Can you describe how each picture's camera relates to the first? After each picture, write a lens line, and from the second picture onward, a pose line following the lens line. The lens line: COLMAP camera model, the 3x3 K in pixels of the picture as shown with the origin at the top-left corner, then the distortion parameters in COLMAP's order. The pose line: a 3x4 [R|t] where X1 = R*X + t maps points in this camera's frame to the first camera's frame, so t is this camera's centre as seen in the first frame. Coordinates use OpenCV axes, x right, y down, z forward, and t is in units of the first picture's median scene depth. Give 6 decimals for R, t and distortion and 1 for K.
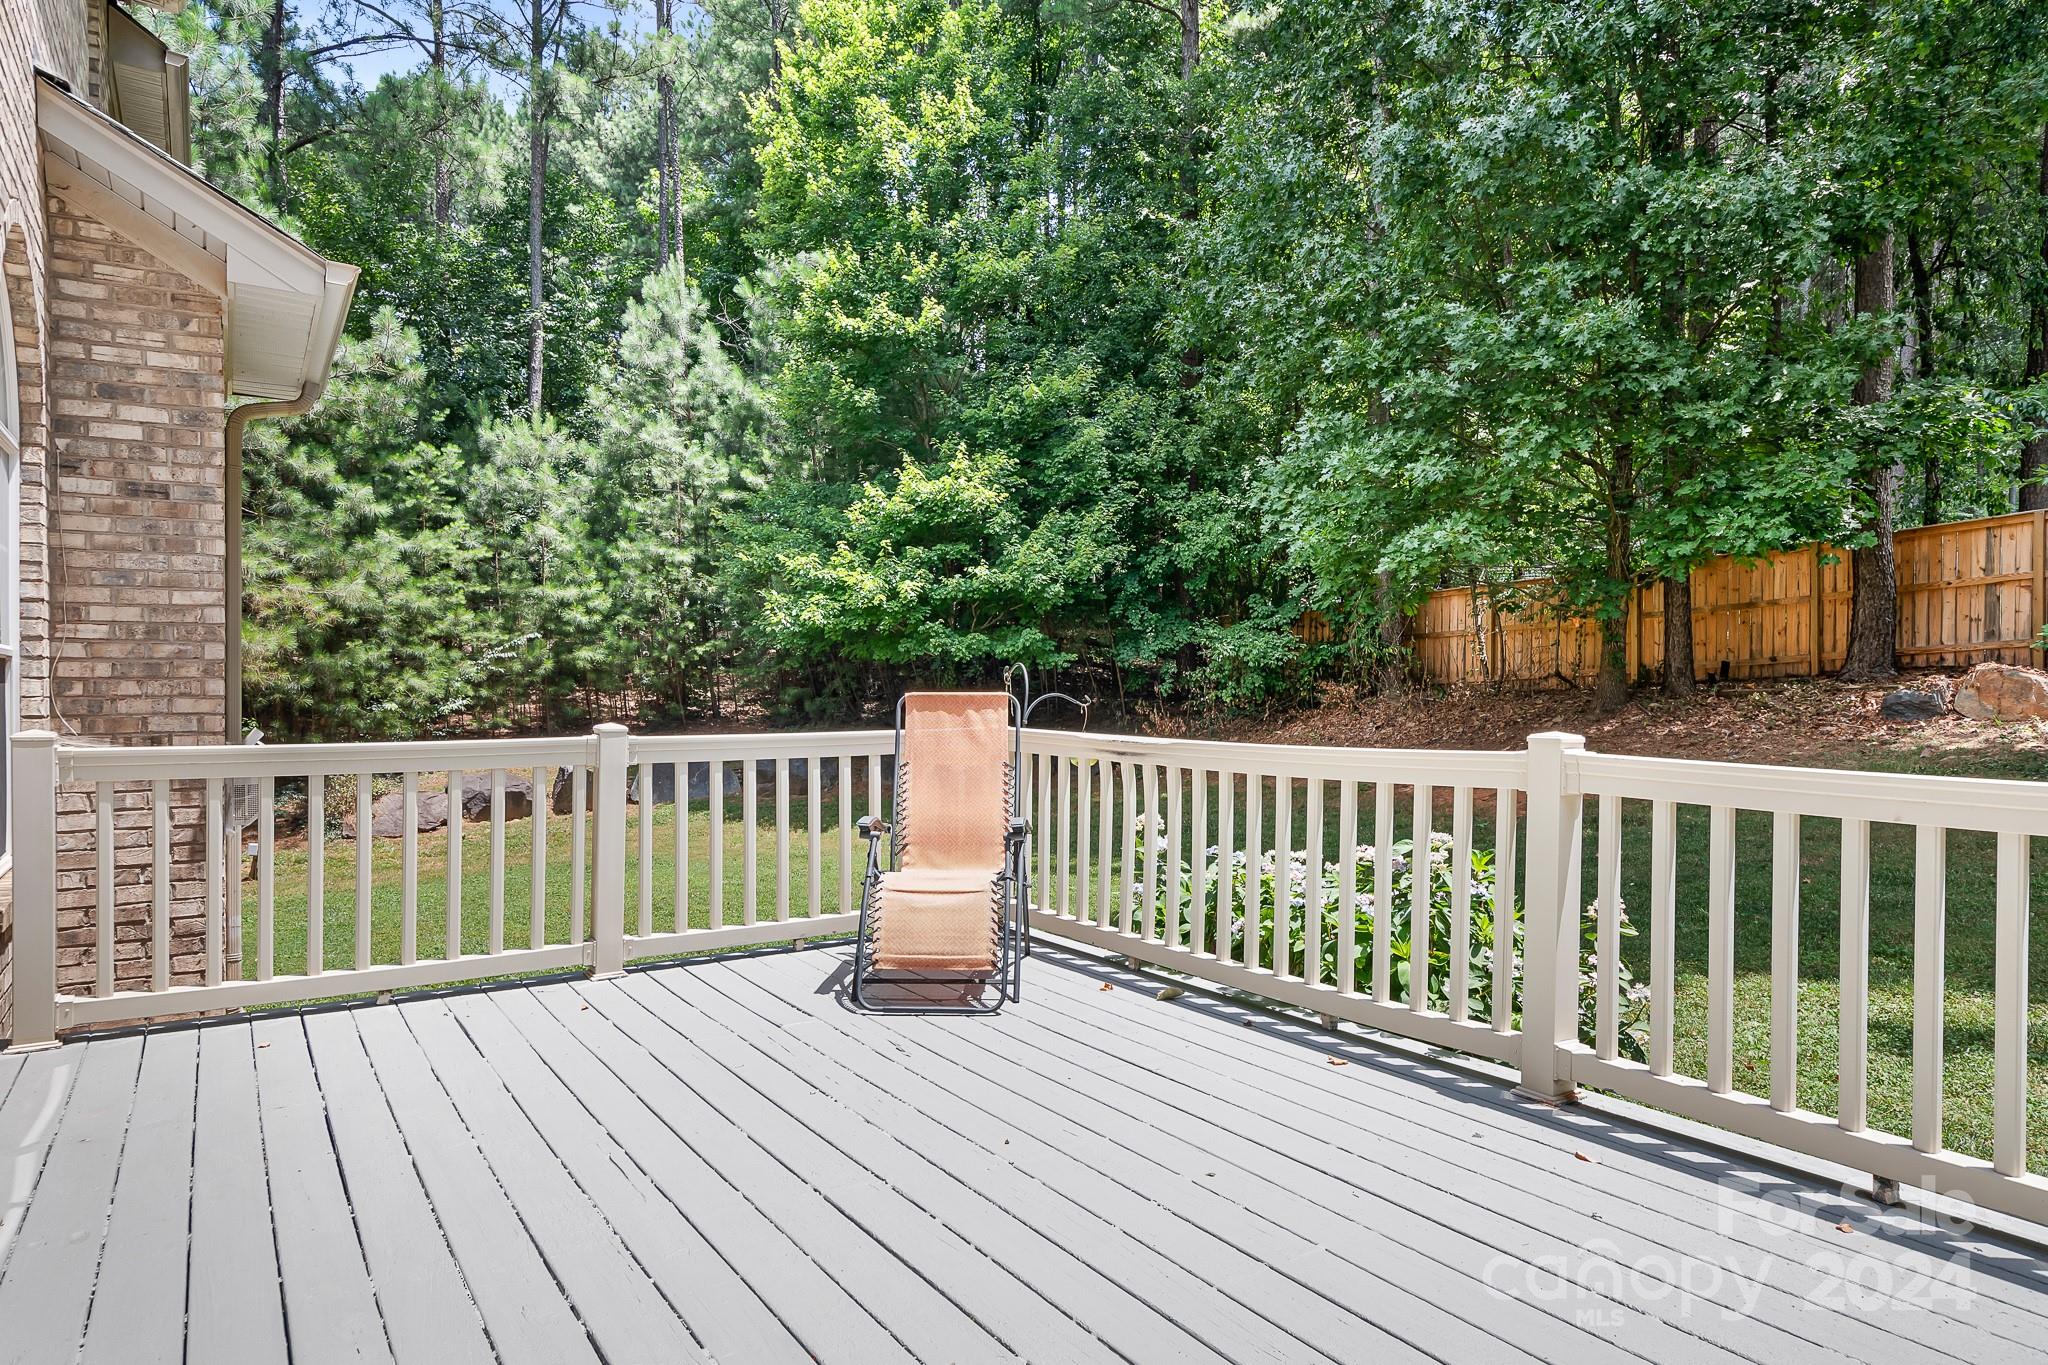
lens RADIAL K [[1238.7, 0, 1024.0], [0, 1238.7, 682.5], [0, 0, 1]] dist [0.021911, -0.002424]
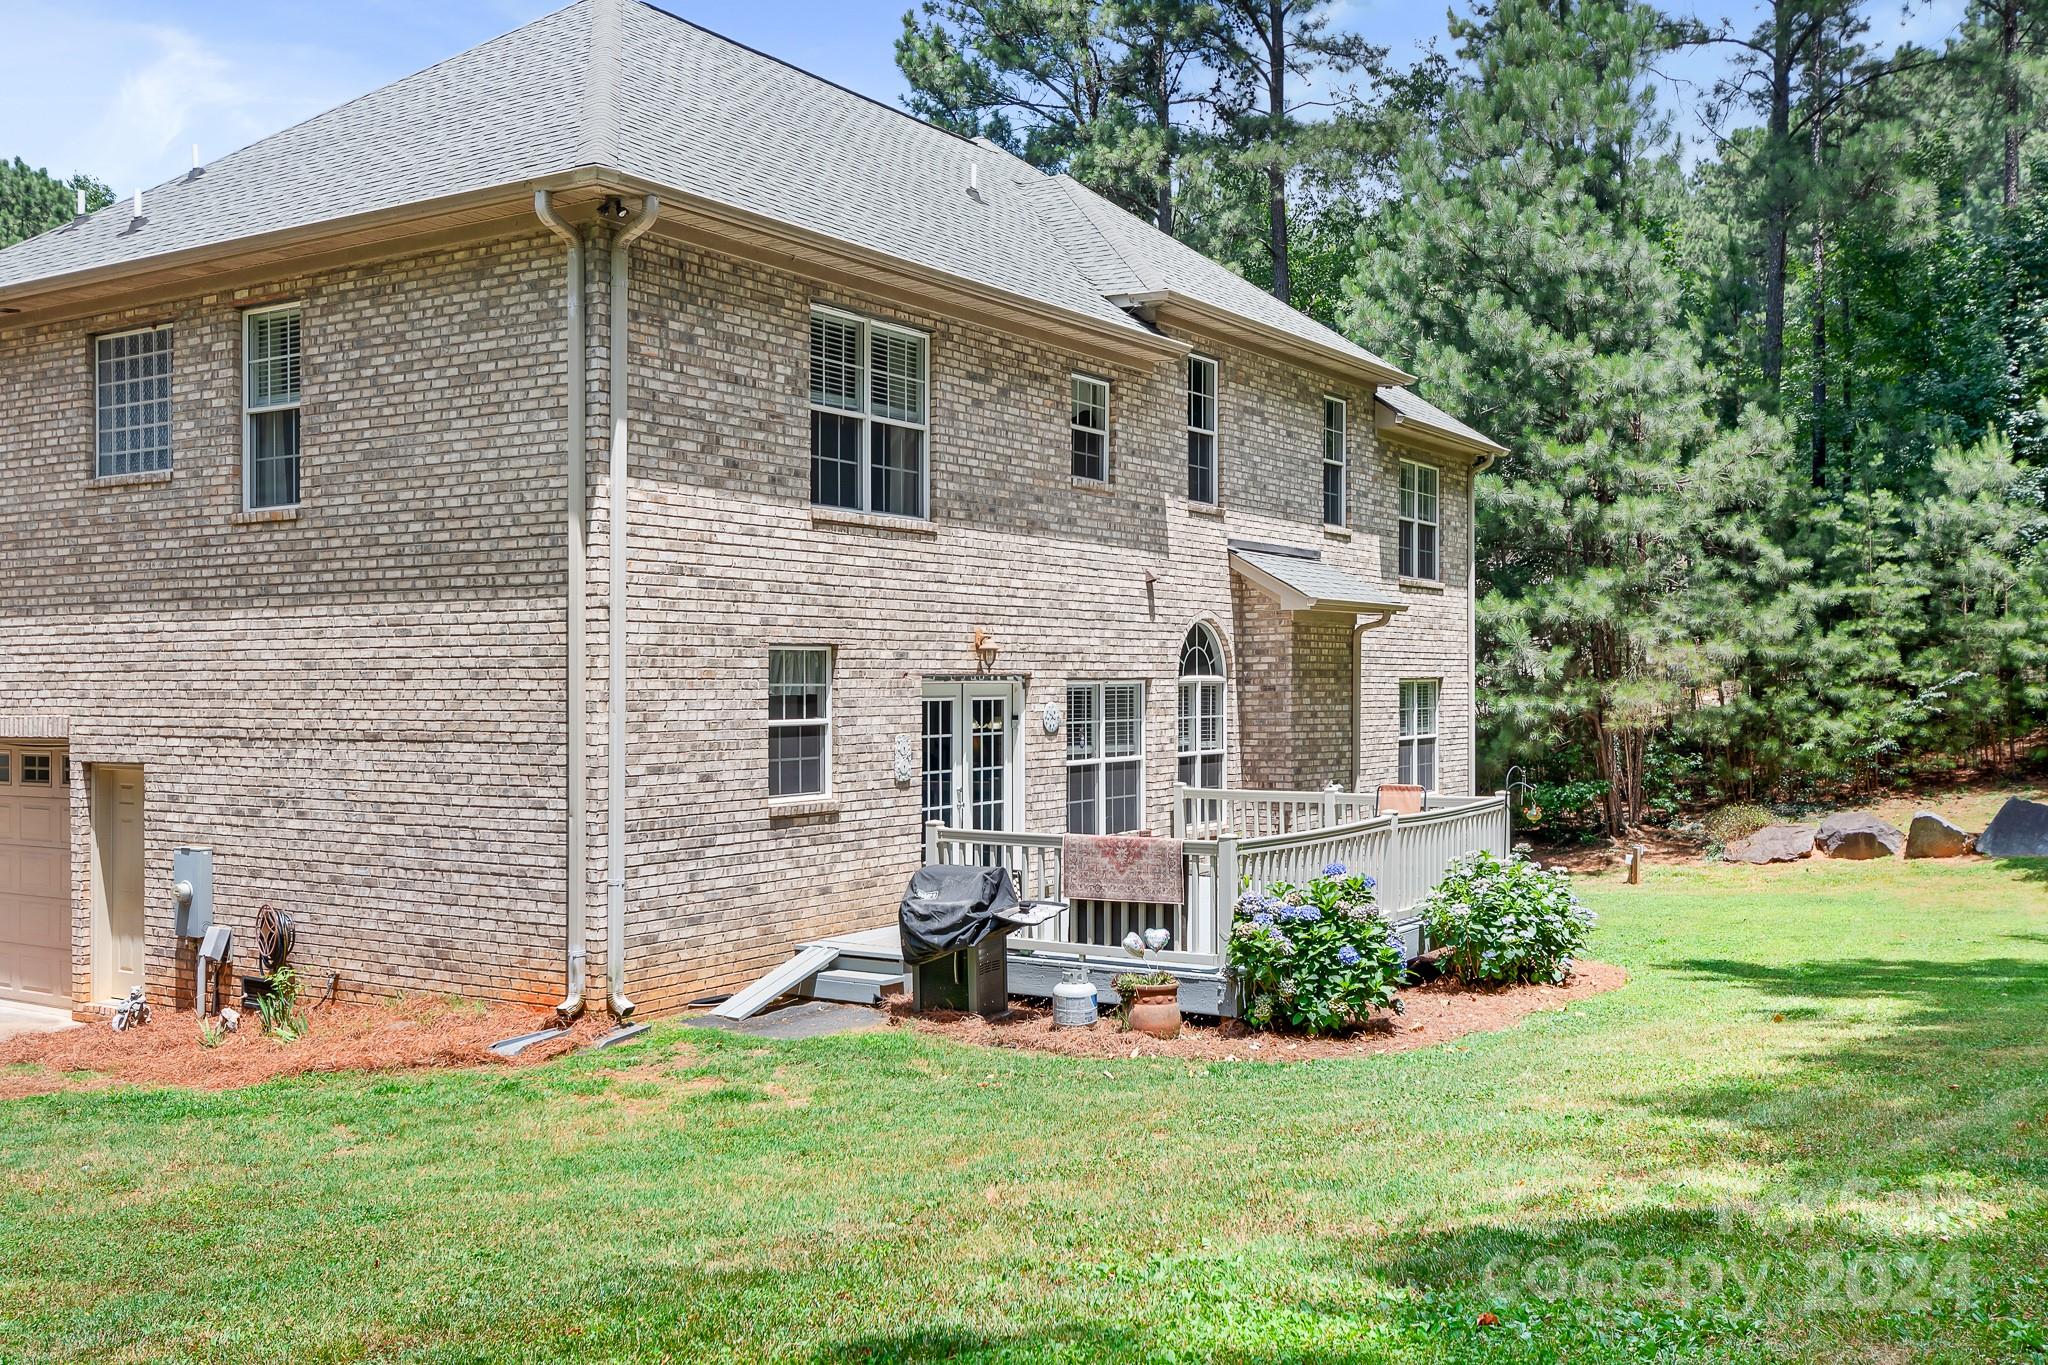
lens RADIAL K [[1848.4, 0, 1024.0], [0, 1848.4, 682.5], [0, 0, 1]] dist [0.012990, 0.005837]
pose [[0.402557, -0.004737, -0.915383, 0.663318], [0.012968, 0.999916, 0.000529, -0.043900], [0.915303, -0.012083, 0.402584, -0.258579]]
